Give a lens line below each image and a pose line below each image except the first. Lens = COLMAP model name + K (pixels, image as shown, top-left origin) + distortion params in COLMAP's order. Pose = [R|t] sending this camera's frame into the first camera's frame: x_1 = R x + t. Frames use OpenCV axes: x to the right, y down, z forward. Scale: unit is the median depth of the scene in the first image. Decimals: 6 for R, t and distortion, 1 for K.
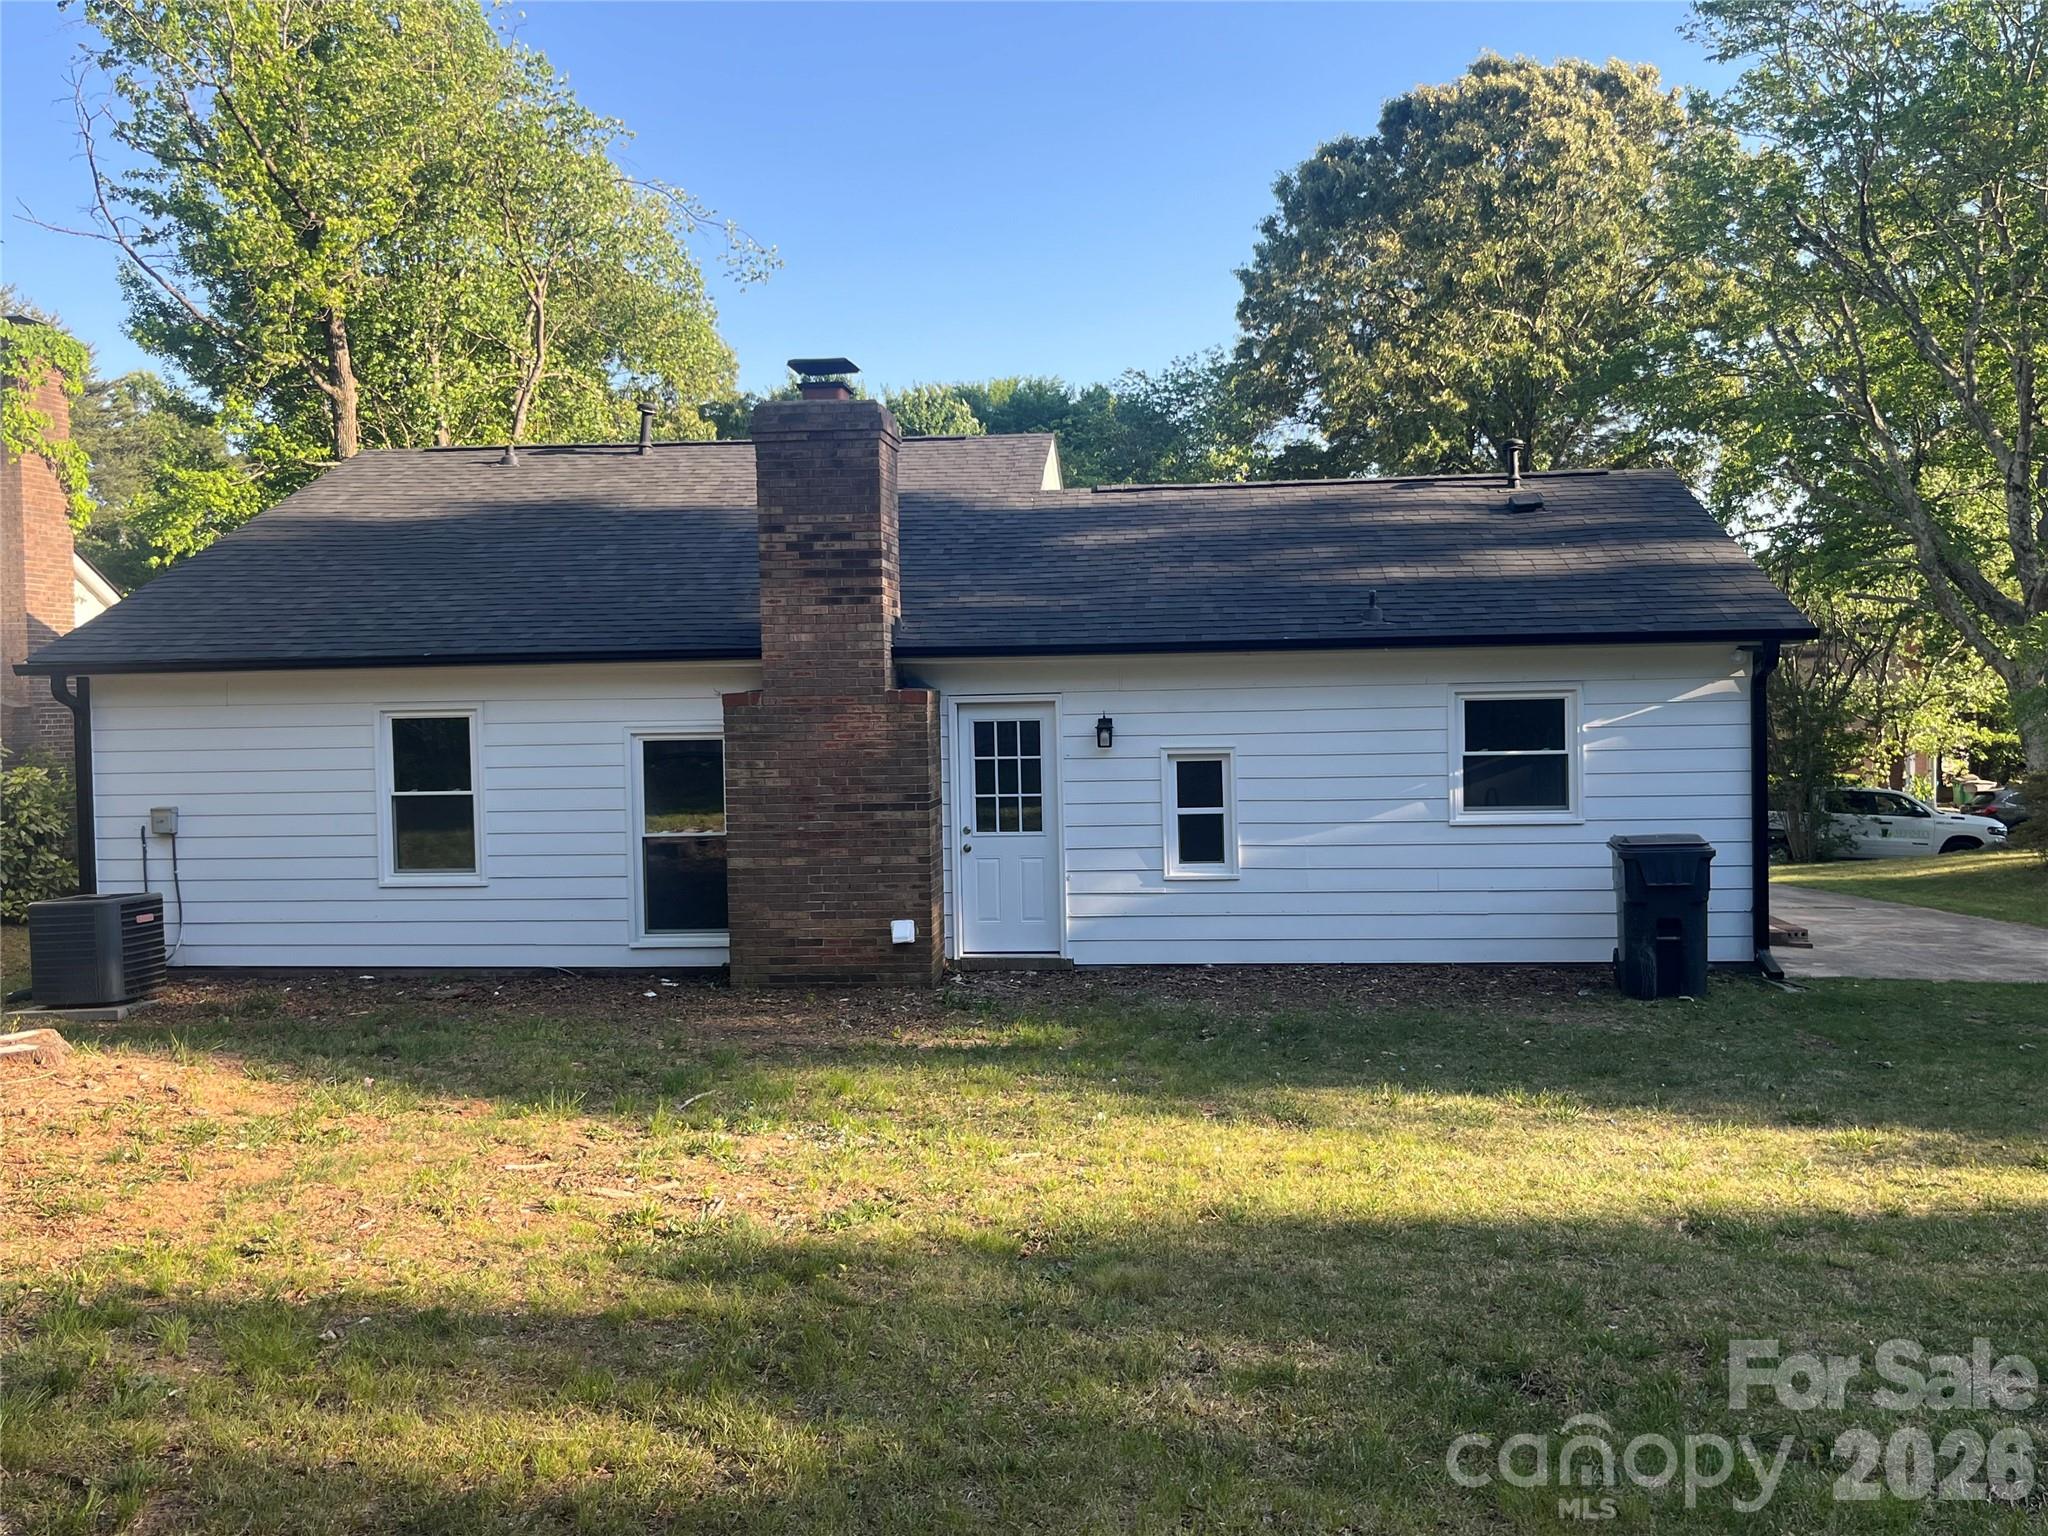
lens RADIAL K [[1786.0, 0, 1028.1], [0, 1786.0, 719.2], [0, 0, 1]] dist [0.119248, 0.000902]
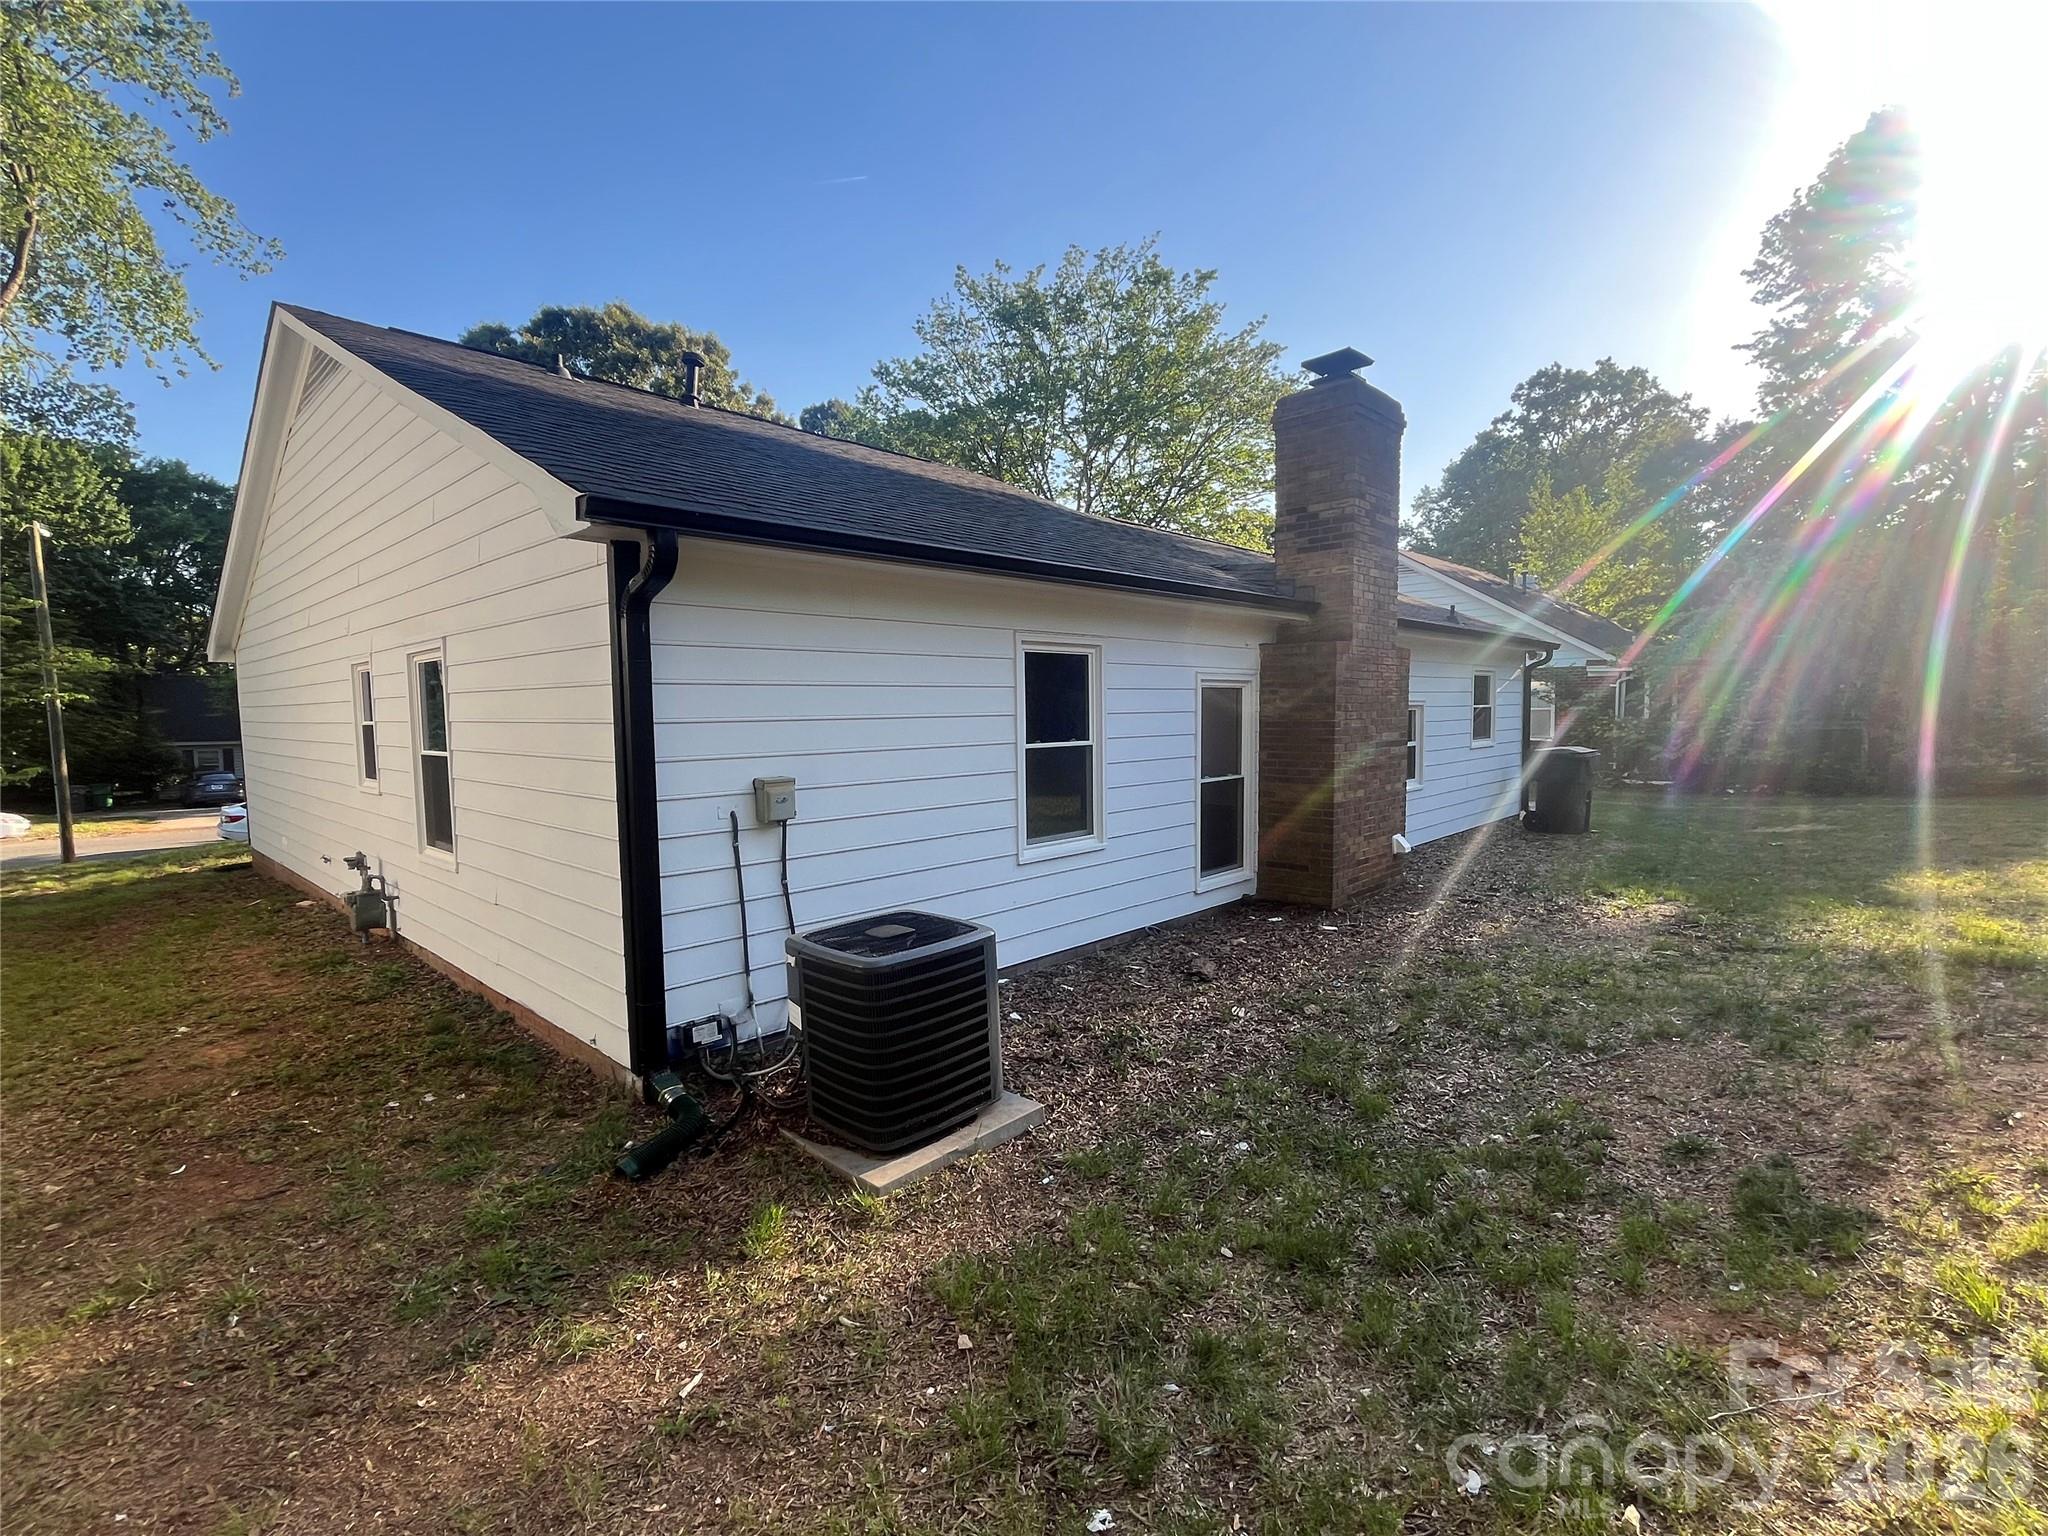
lens RADIAL K [[924.5, 0, 1024.0], [0, 924.5, 768.0], [0, 0, 1]] dist [0.000609, -0.000276]
pose [[0.600078, -0.042492, 0.798812, -0.687646], [0.007747, 0.998850, 0.047313, 0.031943], [-0.799904, -0.022203, 0.599718, 0.773271]]
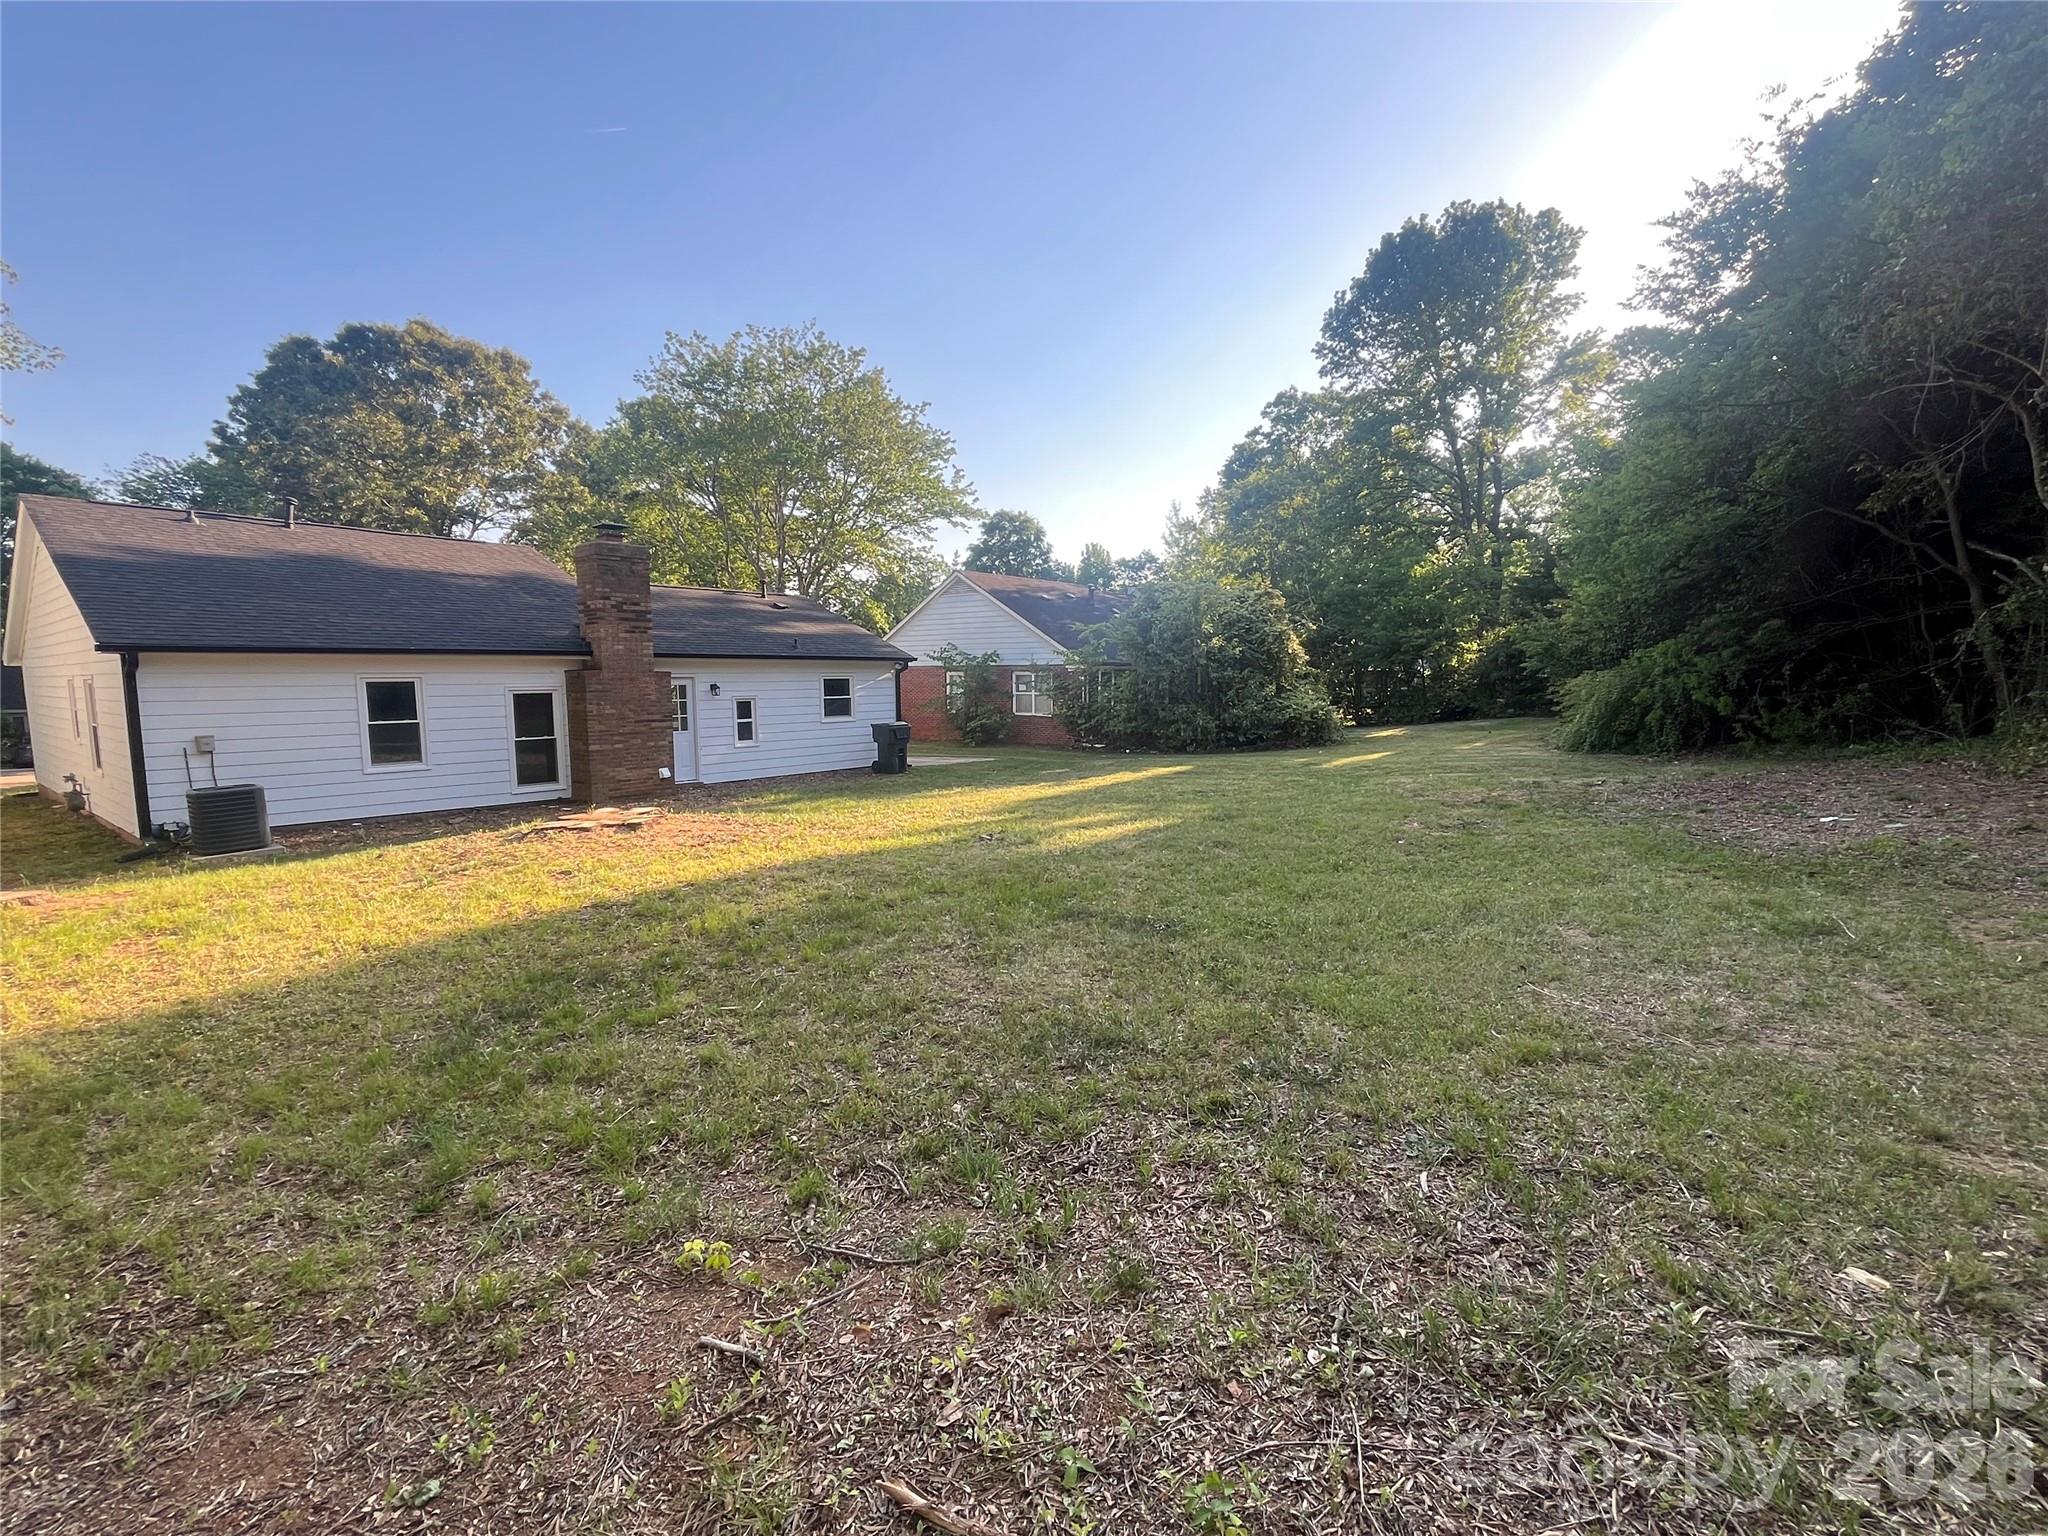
lens RADIAL K [[936.2, 0, 1031.9], [0, 936.2, 773.8], [0, 0, 1]] dist [0.003153, -0.000989]
pose [[0.536277, -0.073622, 0.840825, -0.806452], [0.002384, 0.996317, 0.085716, 0.012611], [-0.844038, -0.043963, 0.534478, -0.080923]]
